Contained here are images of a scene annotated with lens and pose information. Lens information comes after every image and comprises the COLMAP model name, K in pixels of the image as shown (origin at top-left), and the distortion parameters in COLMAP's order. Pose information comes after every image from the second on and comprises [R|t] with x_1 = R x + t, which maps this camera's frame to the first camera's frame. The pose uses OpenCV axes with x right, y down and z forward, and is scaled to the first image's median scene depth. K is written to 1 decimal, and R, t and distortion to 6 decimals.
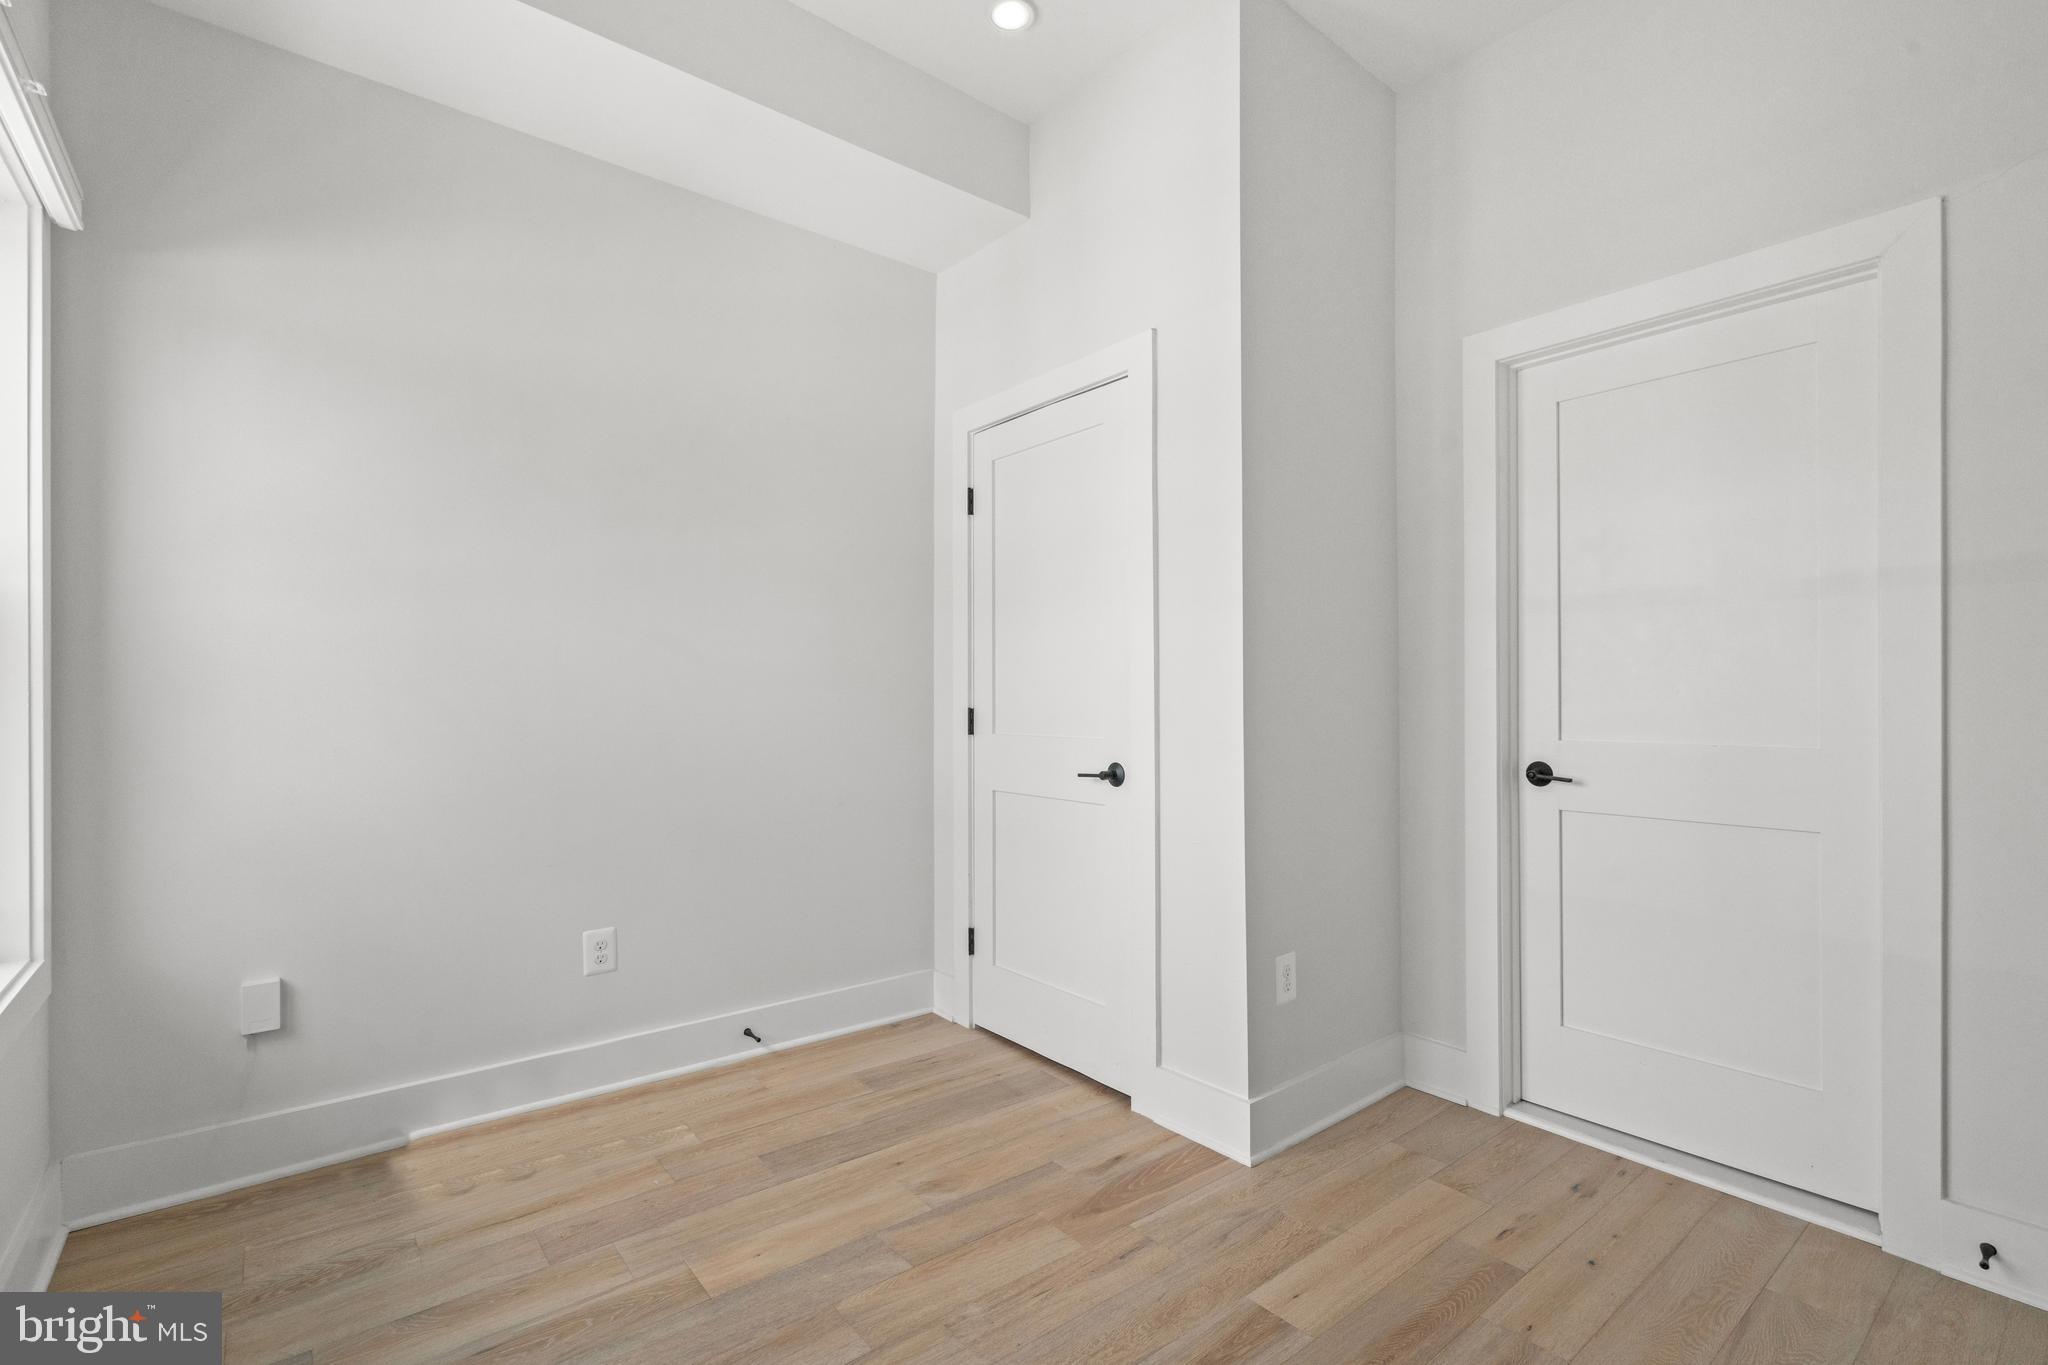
lens RADIAL K [[924.3, 0, 1013.5], [0, 924.3, 681.6], [0, 0, 1]] dist [-0.003603, 0.000902]
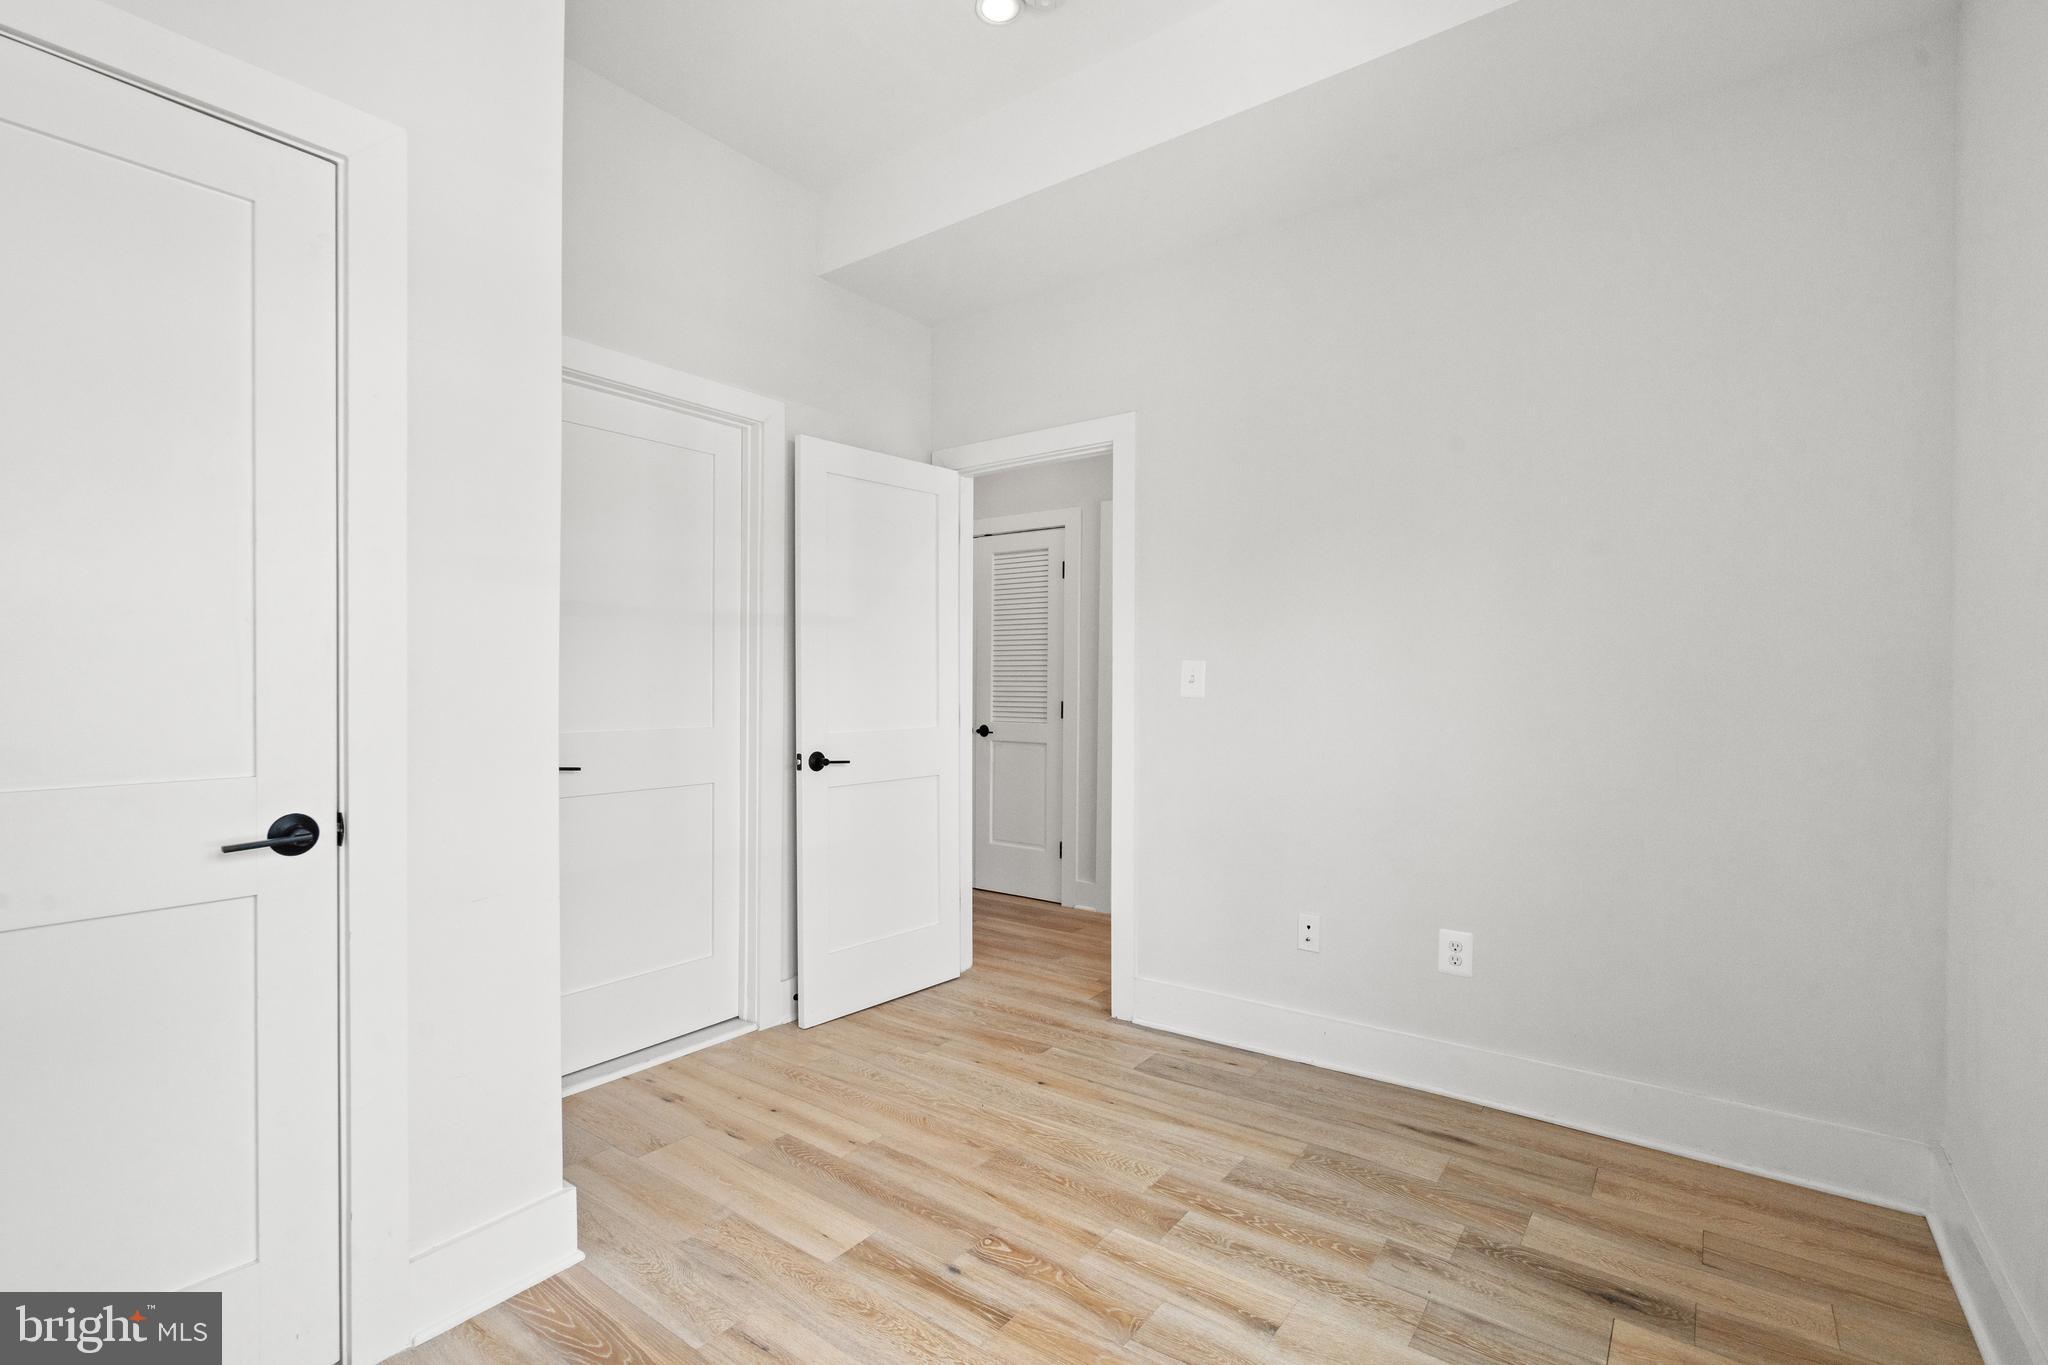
lens RADIAL K [[924.3, 0, 1013.5], [0, 924.3, 681.6], [0, 0, 1]] dist [-0.003603, 0.000902]
pose [[-0.258097, -0.003028, 0.966114, -0.773462], [-0.032423, 0.999459, -0.005530, -0.019157], [-0.965575, -0.032752, -0.258055, 0.987830]]
